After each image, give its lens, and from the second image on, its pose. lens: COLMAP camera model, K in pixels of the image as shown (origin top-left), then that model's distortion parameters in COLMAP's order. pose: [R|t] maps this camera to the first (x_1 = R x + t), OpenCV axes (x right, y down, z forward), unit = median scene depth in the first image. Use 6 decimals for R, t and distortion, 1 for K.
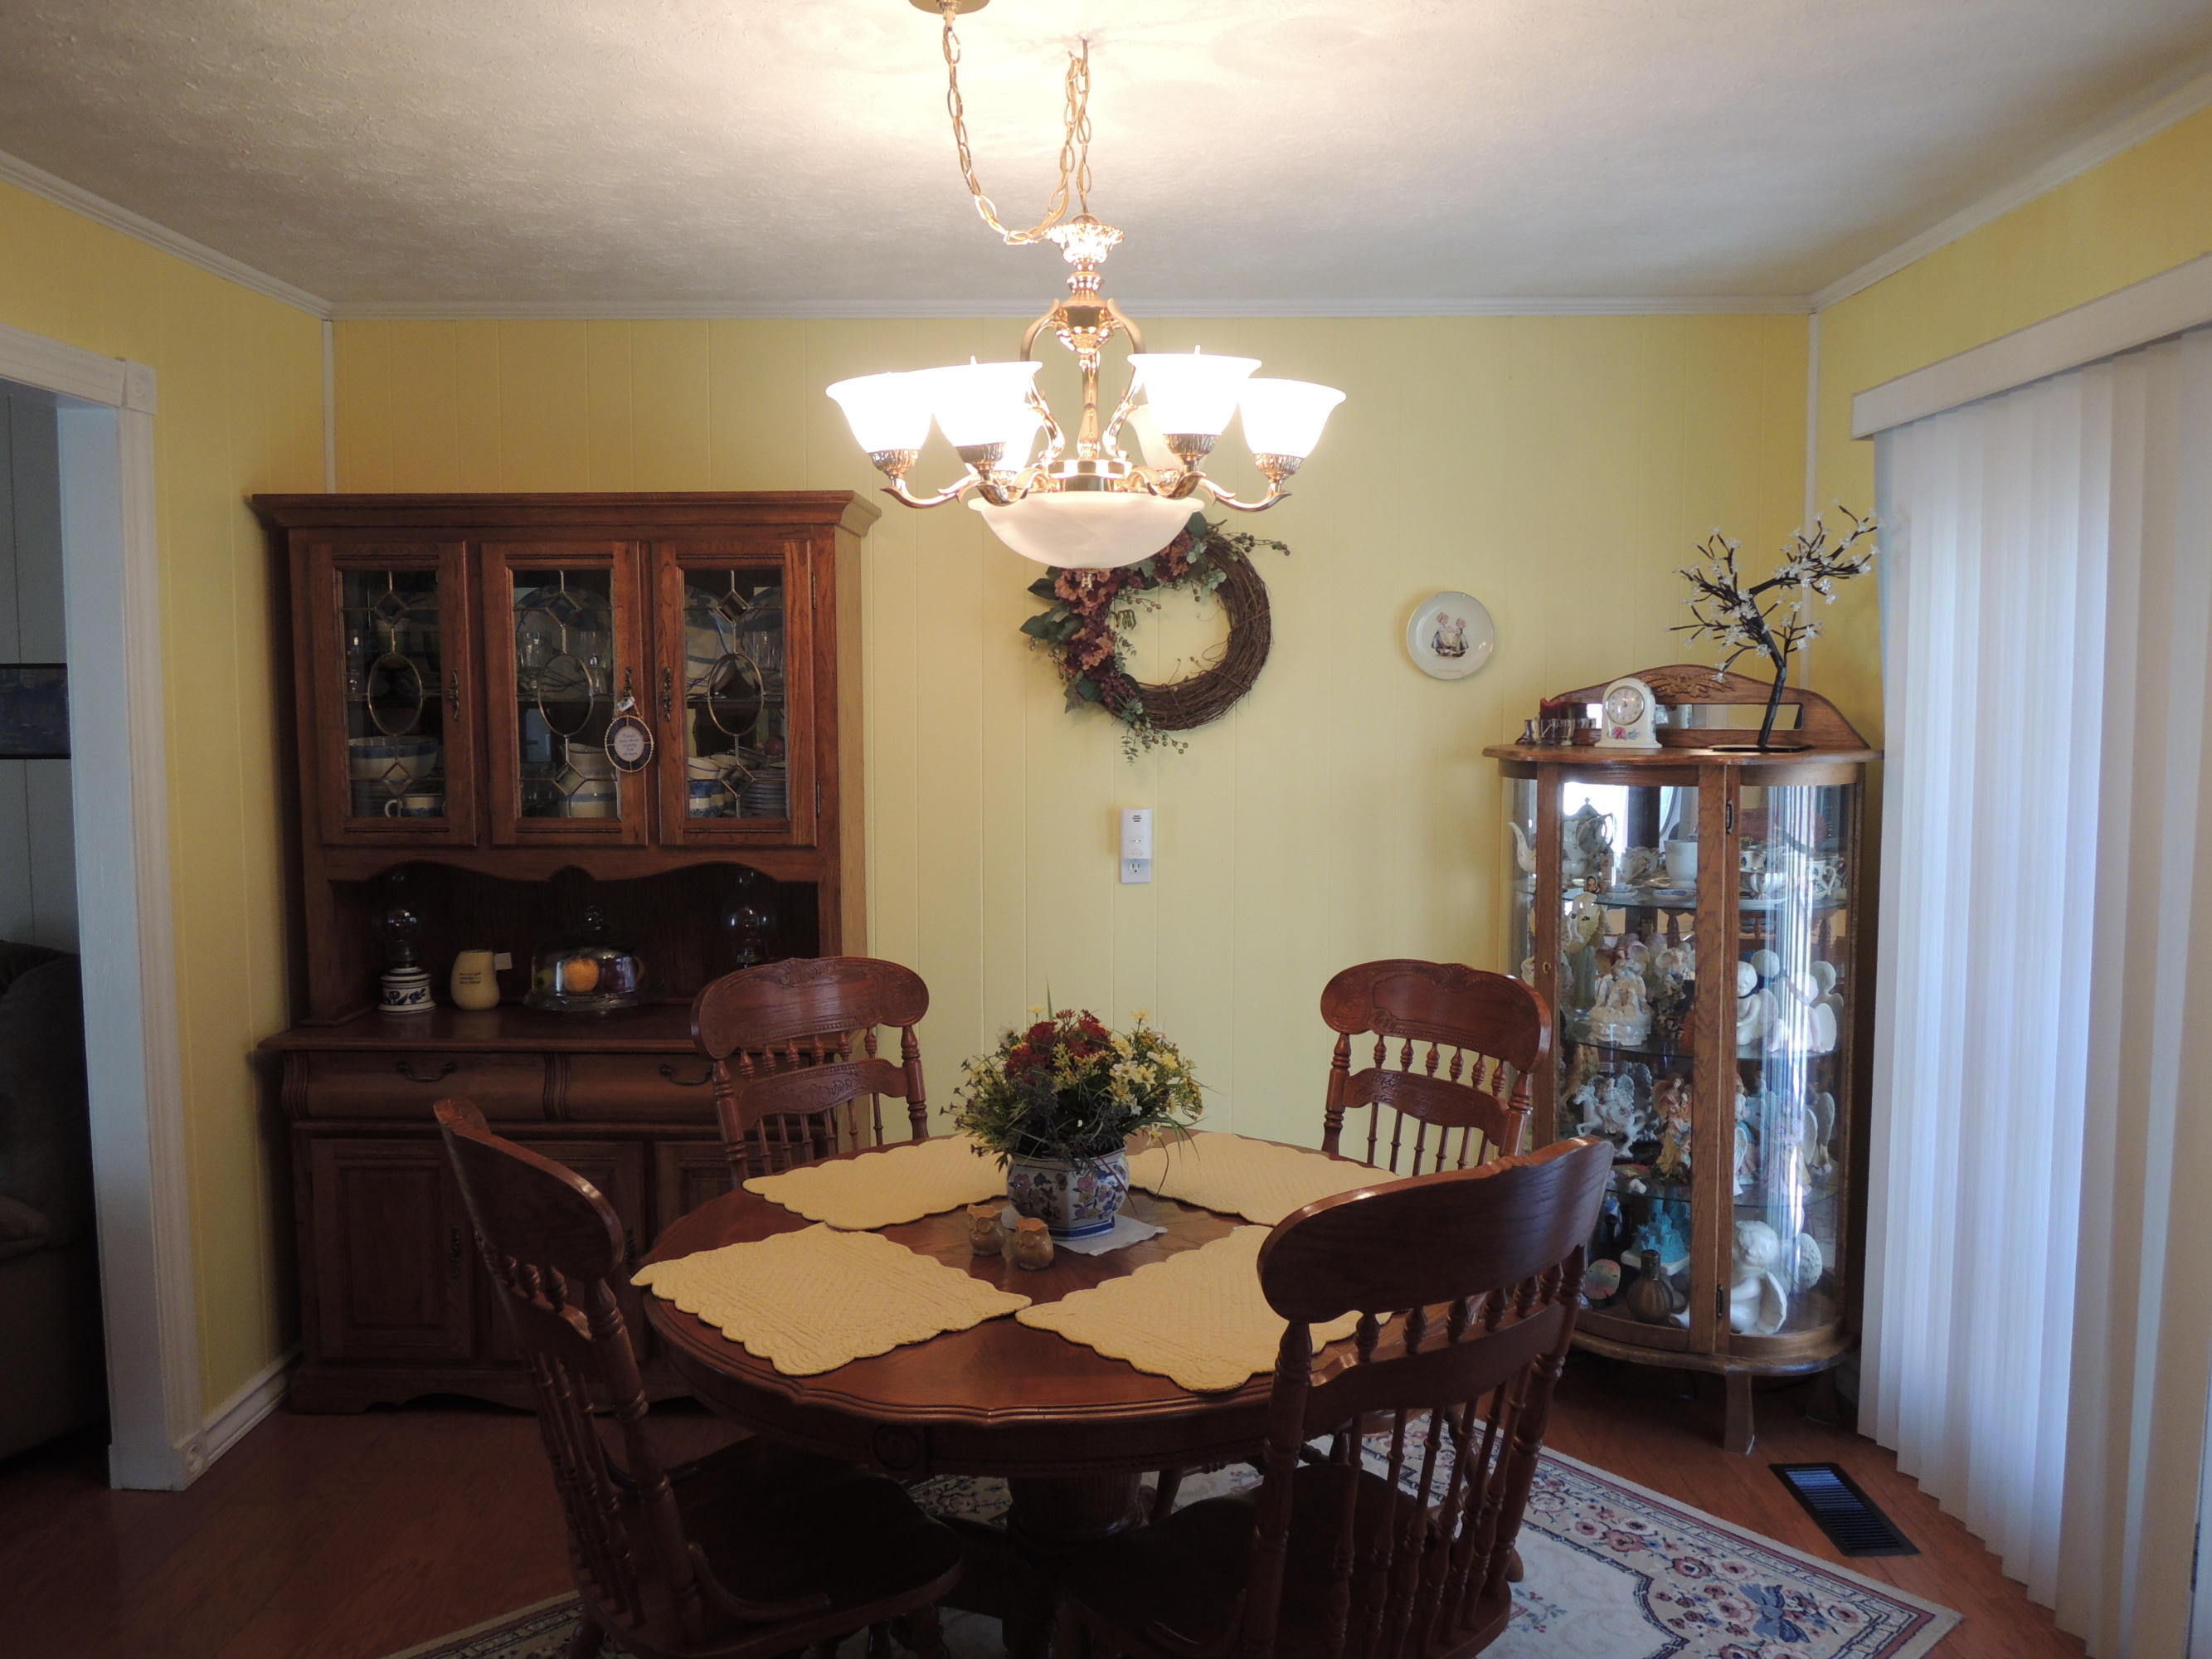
lens RADIAL K [[1598.1, 0, 1106.0], [0, 1598.1, 829.5], [0, 0, 1]] dist [-0.019489, -0.004105]
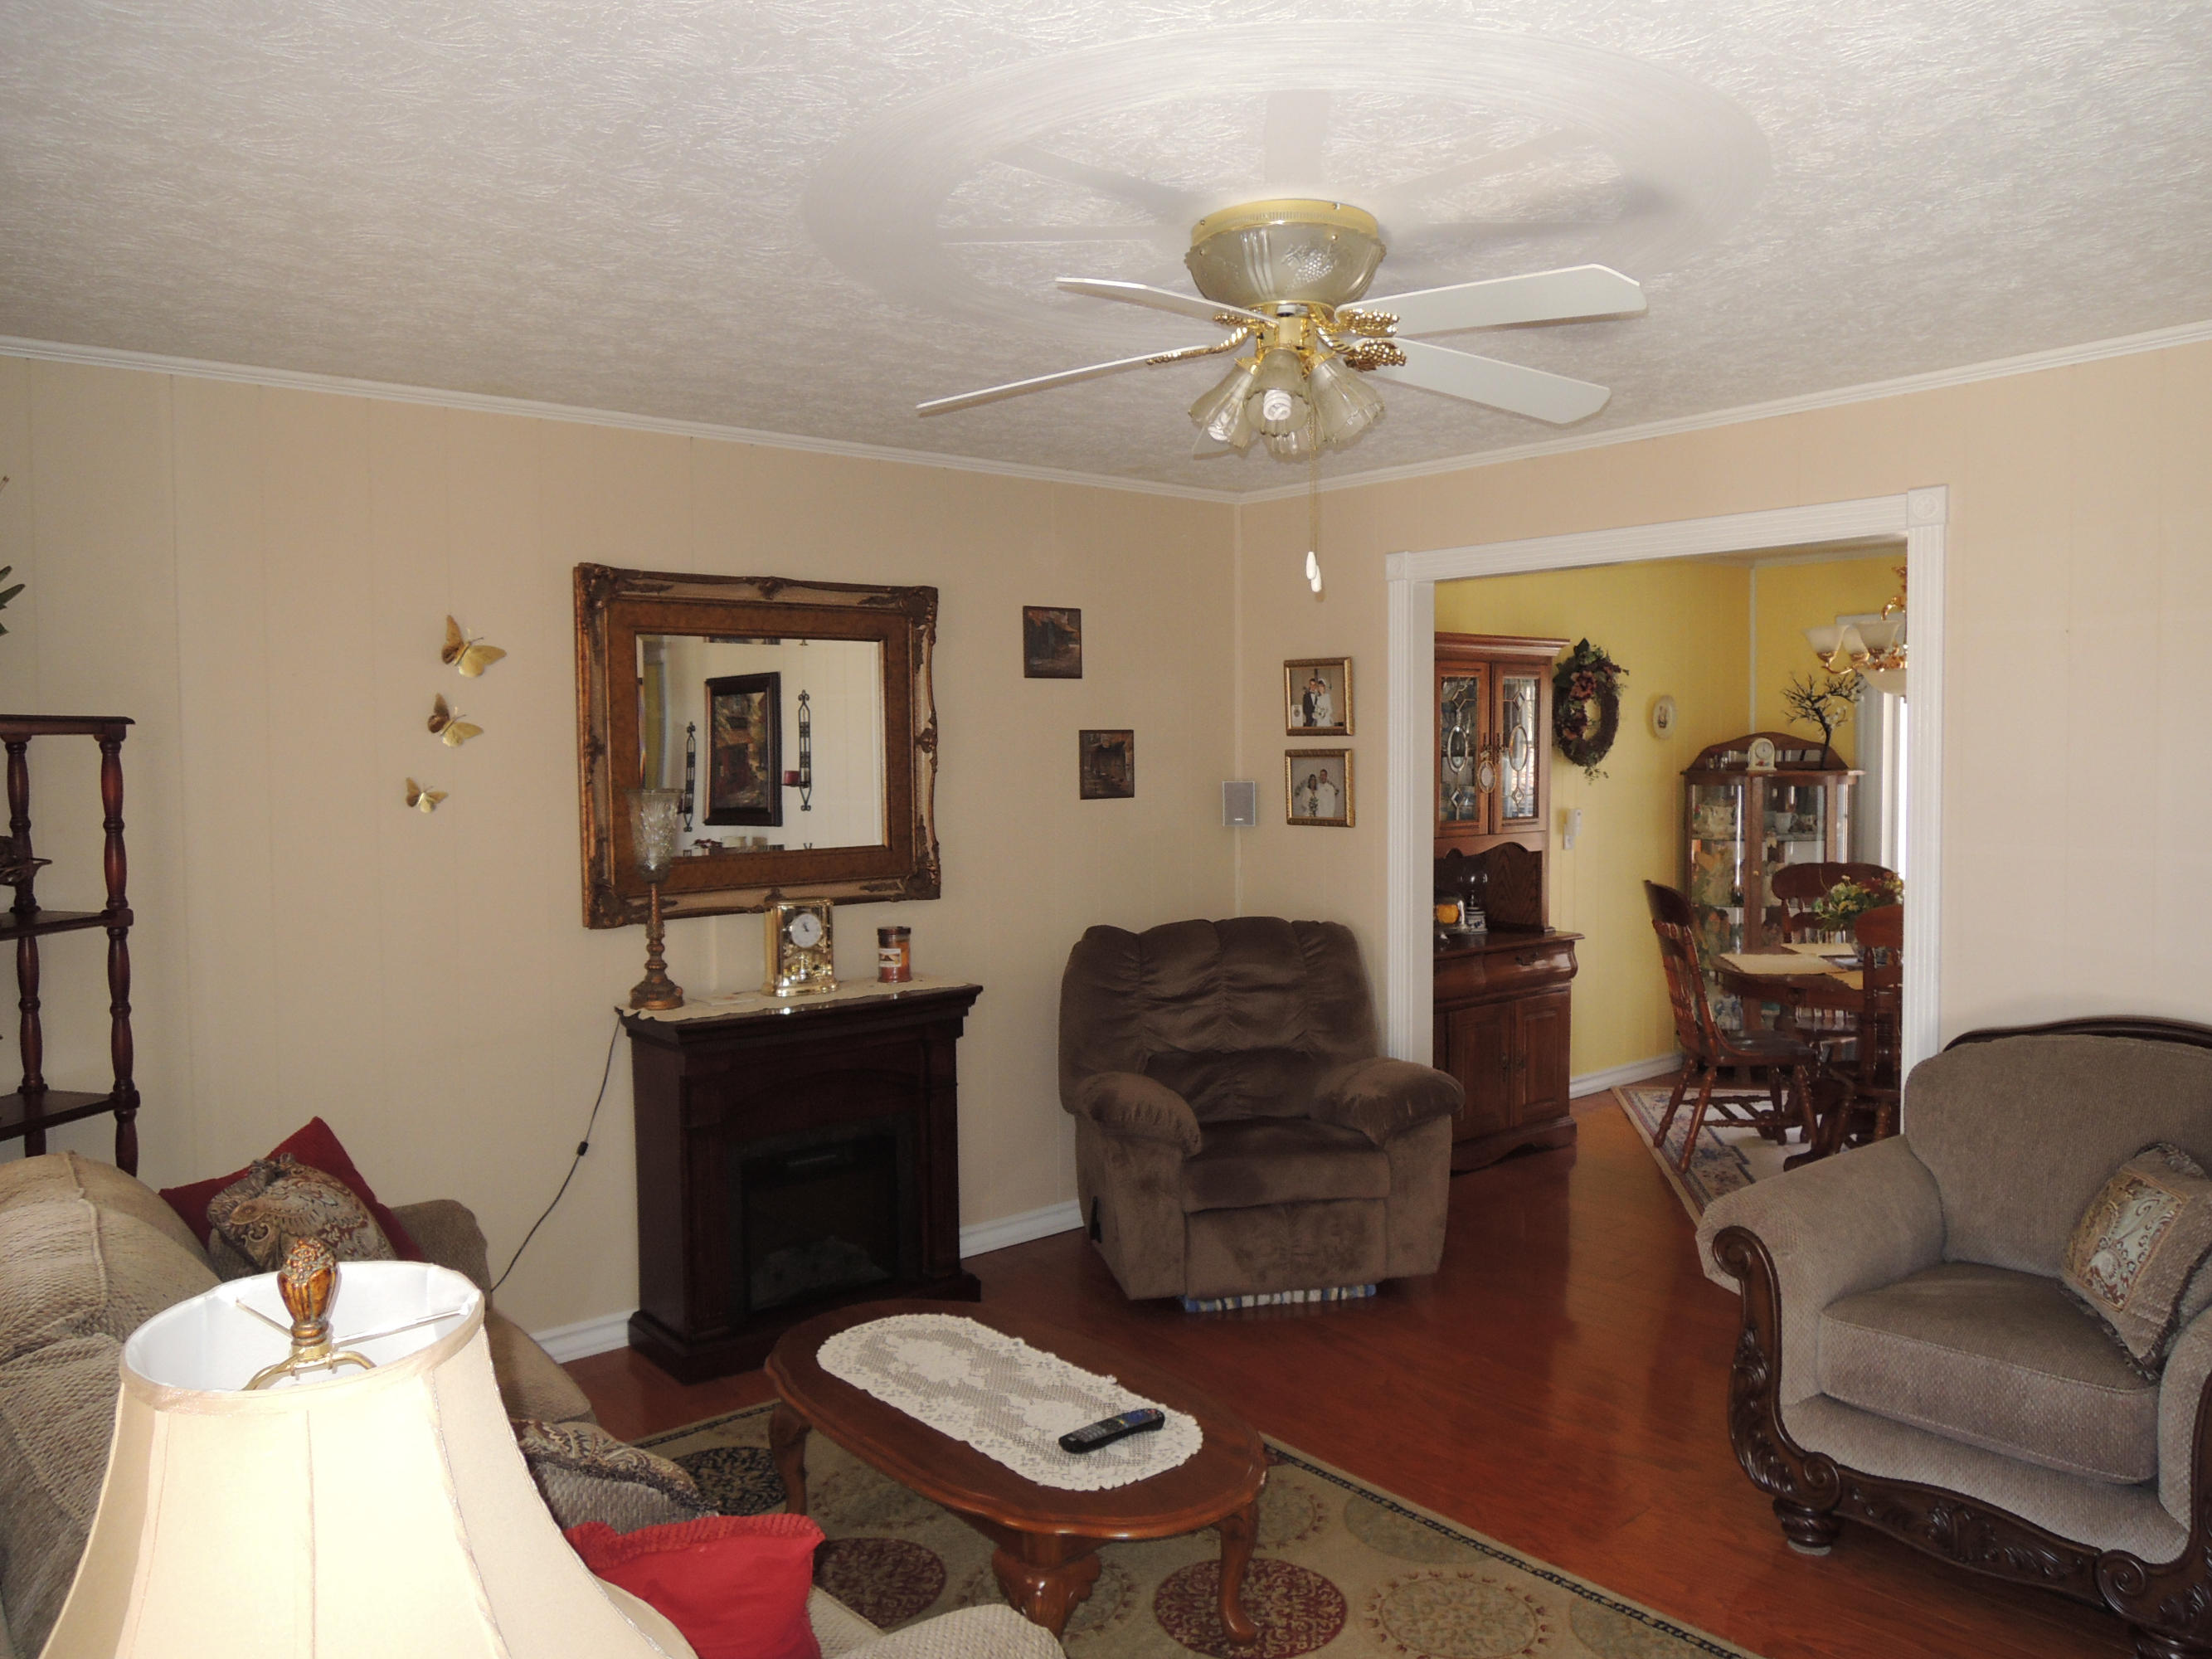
lens RADIAL K [[1598.1, 0, 1106.0], [0, 1598.1, 829.5], [0, 0, 1]] dist [-0.019489, -0.004105]
pose [[0.760217, -0.040614, 0.648398, -2.128124], [0.061213, 0.998082, -0.009252, -0.007008], [-0.646779, 0.046724, 0.761245, -0.069829]]
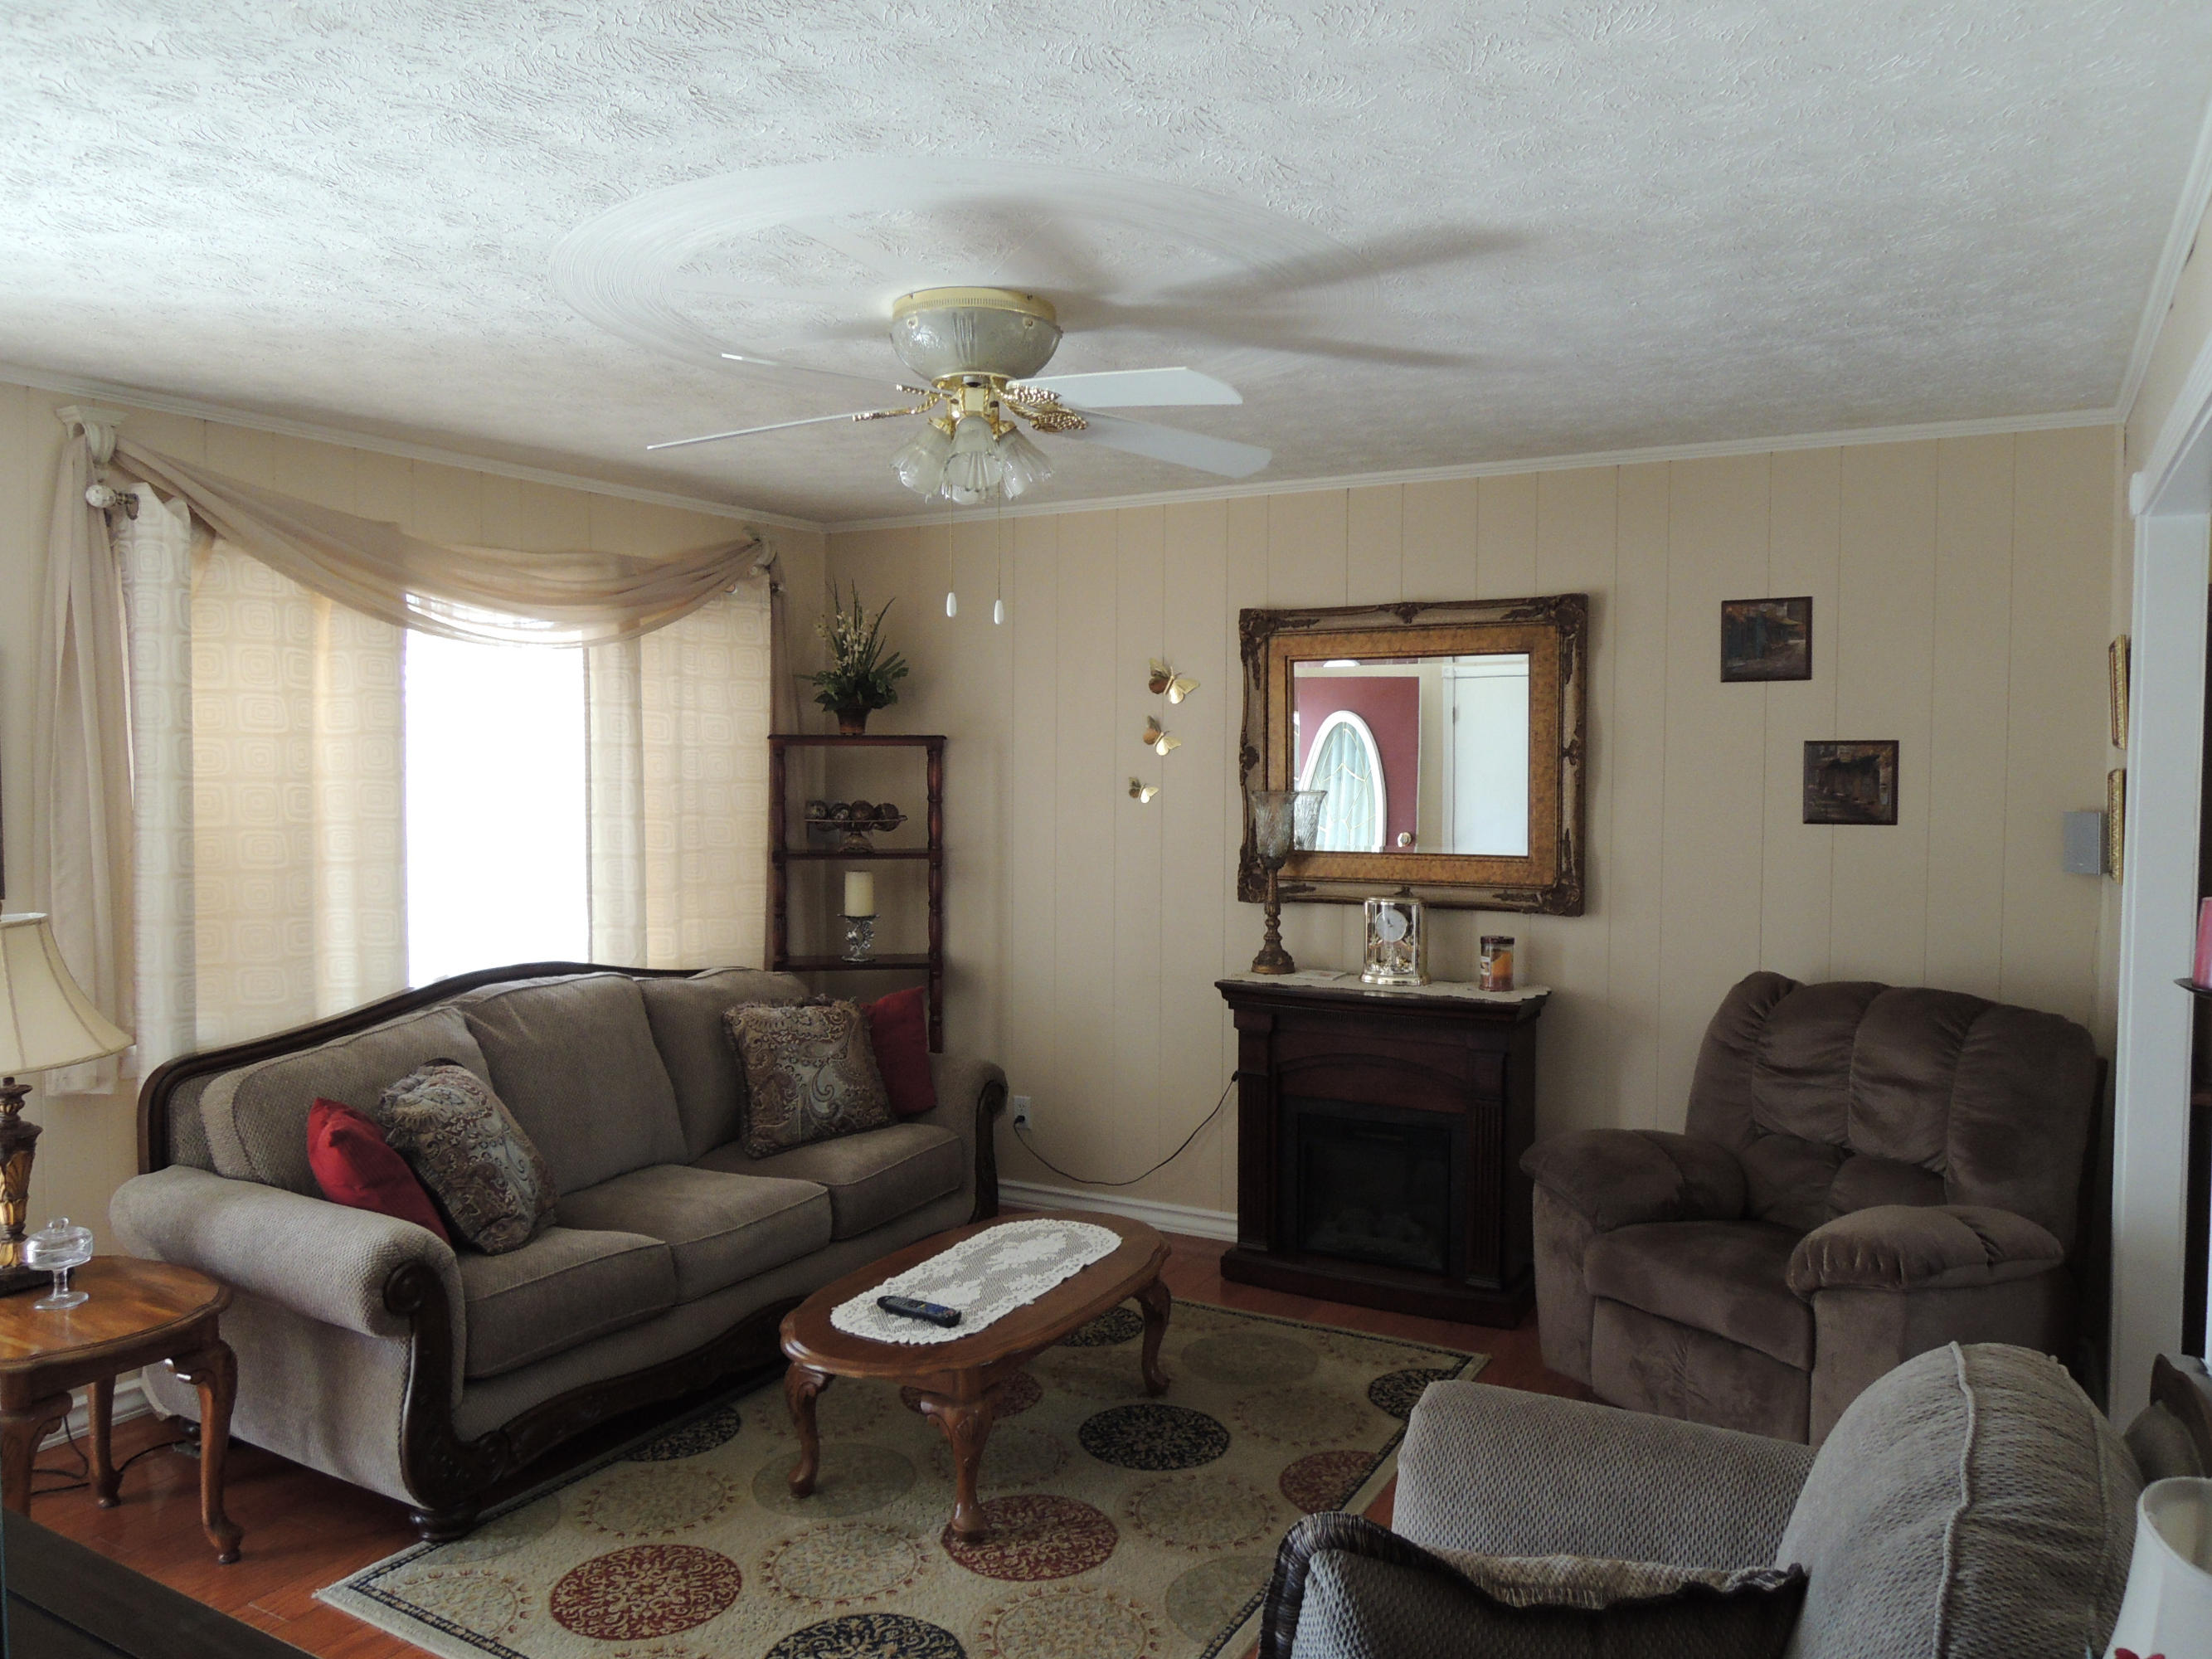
lens RADIAL K [[1598.1, 0, 1106.0], [0, 1598.1, 829.5], [0, 0, 1]] dist [-0.019489, -0.004105]
pose [[0.876238, 0.022737, -0.481342, -0.790373], [-0.038630, 0.998986, -0.023133, 0.007432], [0.480328, 0.038864, 0.876227, -0.329613]]
